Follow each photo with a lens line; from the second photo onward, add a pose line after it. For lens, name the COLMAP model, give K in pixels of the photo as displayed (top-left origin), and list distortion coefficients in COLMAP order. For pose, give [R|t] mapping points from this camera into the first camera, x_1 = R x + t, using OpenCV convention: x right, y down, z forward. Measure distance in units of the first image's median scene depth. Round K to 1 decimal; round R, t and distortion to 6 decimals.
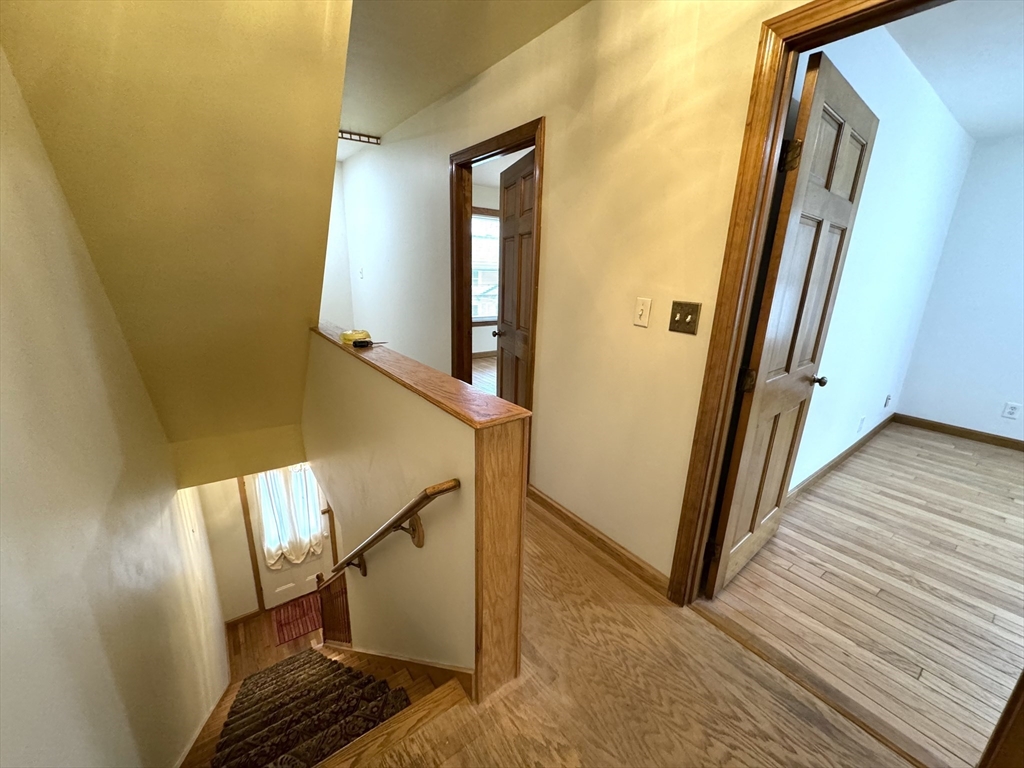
lens RADIAL K [[407.0, 0, 511.1], [0, 407.0, 382.9], [0, 0, 1]] dist [-0.002625, 0.000372]
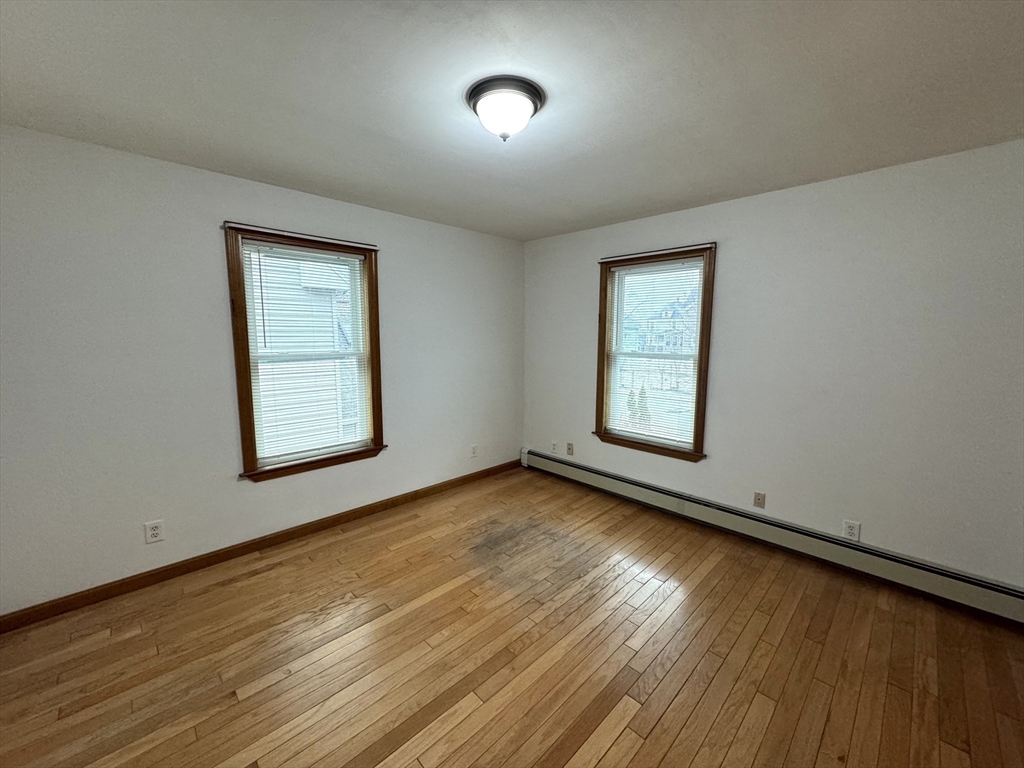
lens RADIAL K [[407.0, 0, 511.1], [0, 407.0, 382.9], [0, 0, 1]] dist [-0.002625, 0.000372]
pose [[-0.142820, -0.142972, 0.979368, 0.574555], [0.269457, 0.946518, 0.177471, -0.157918], [-0.952363, 0.289244, -0.096657, 0.471444]]
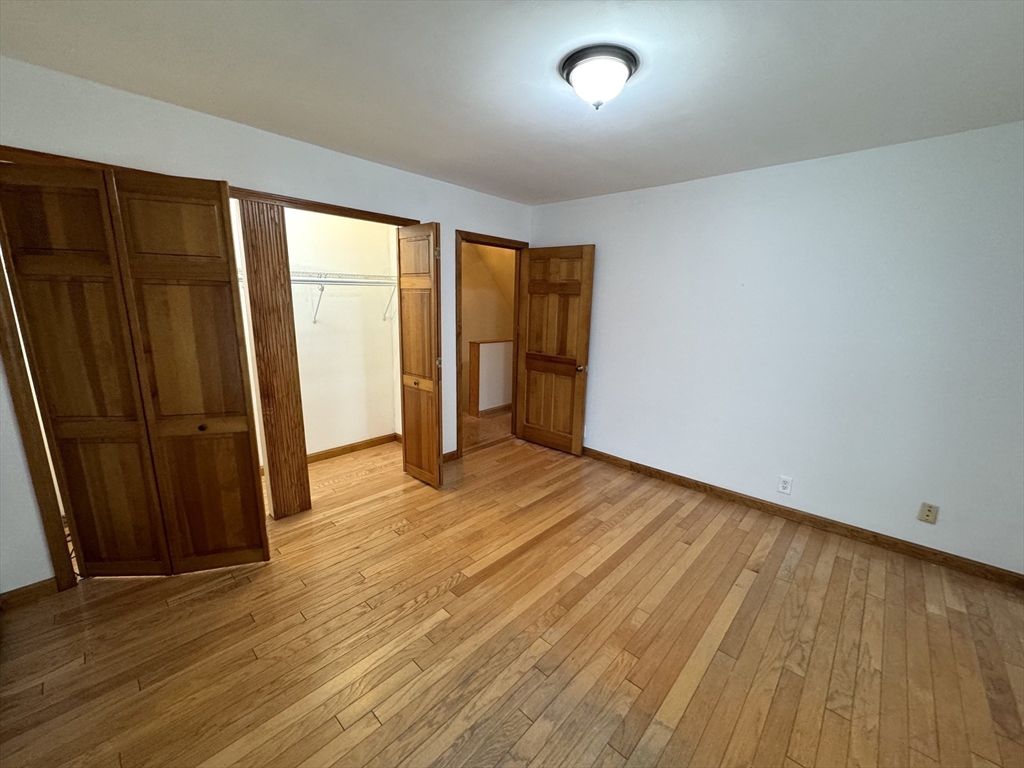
lens RADIAL K [[407.0, 0, 511.1], [0, 407.0, 382.9], [0, 0, 1]] dist [-0.002625, 0.000372]
pose [[0.190291, 0.184710, -0.964195, 1.765274], [-0.293627, 0.947891, 0.123638, -0.049233], [0.936789, 0.259586, 0.234611, 0.182648]]
